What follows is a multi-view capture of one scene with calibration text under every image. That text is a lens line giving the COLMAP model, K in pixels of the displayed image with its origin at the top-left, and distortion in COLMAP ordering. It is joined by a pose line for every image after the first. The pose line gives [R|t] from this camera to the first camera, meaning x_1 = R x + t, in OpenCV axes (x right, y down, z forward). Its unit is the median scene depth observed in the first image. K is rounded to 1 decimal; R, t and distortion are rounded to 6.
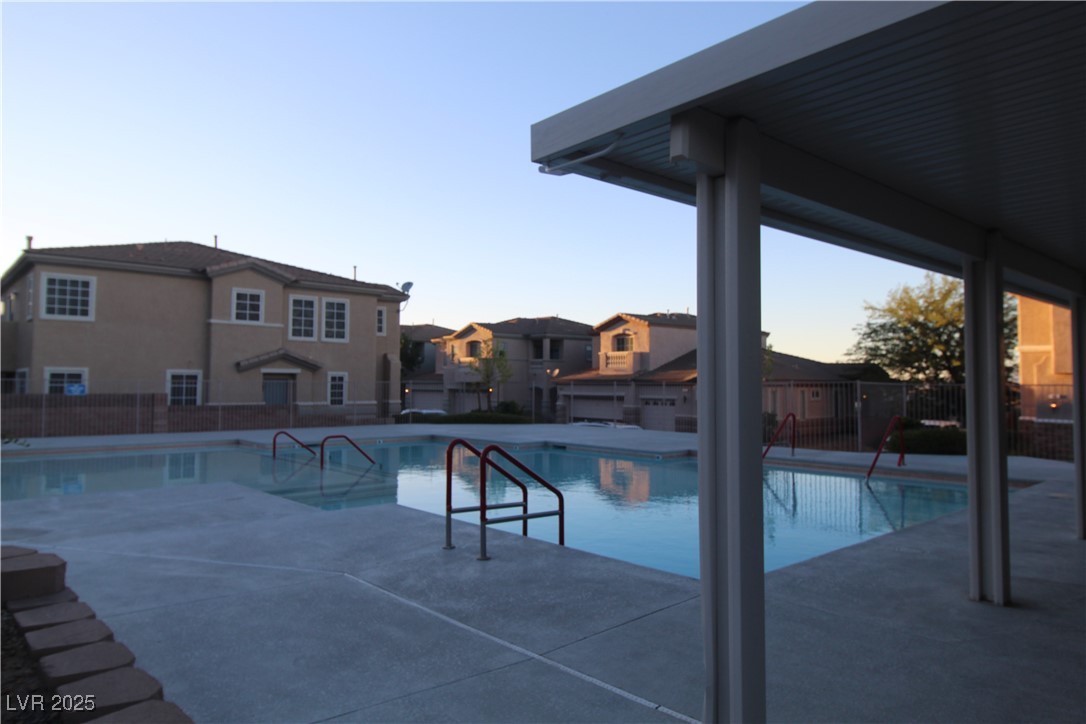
lens RADIAL K [[722.6, 0, 541.6], [0, 722.6, 356.6], [0, 0, 1]] dist [0.002273, 0.001843]
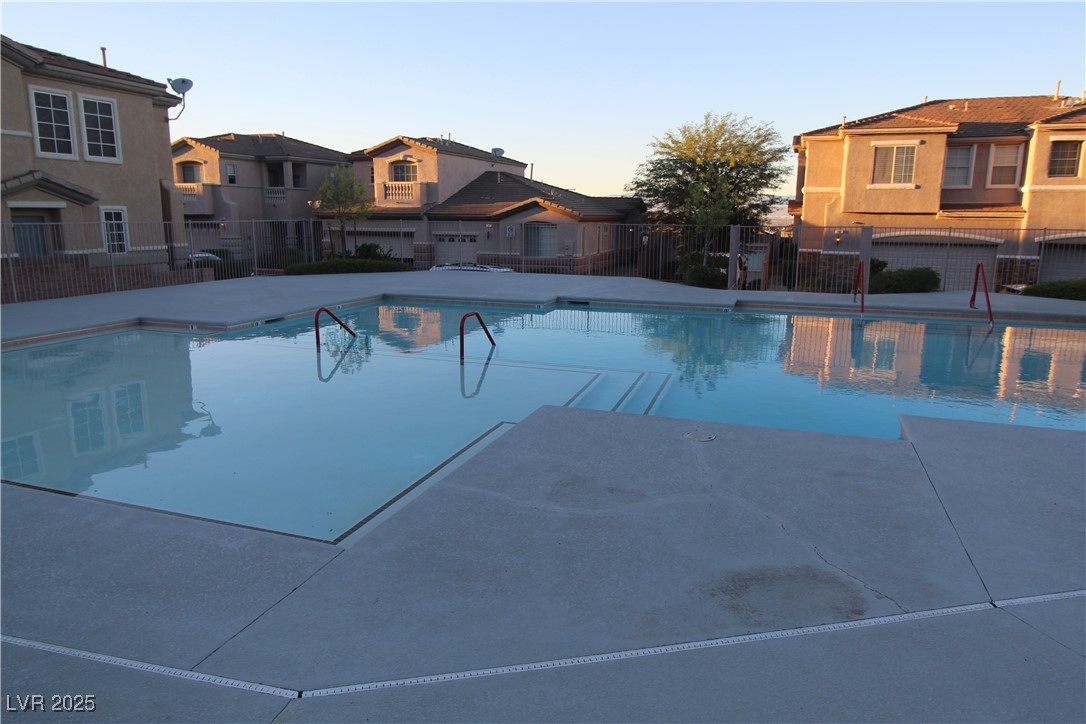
lens RADIAL K [[722.6, 0, 538.7], [0, 722.6, 360.1], [0, 0, 1]] dist [0.002273, 0.001843]
pose [[0.872906, -0.095806, 0.478390, -0.208846], [-0.021508, 0.972020, 0.233909, -0.005226], [-0.487415, -0.214470, 0.846422, 0.124995]]
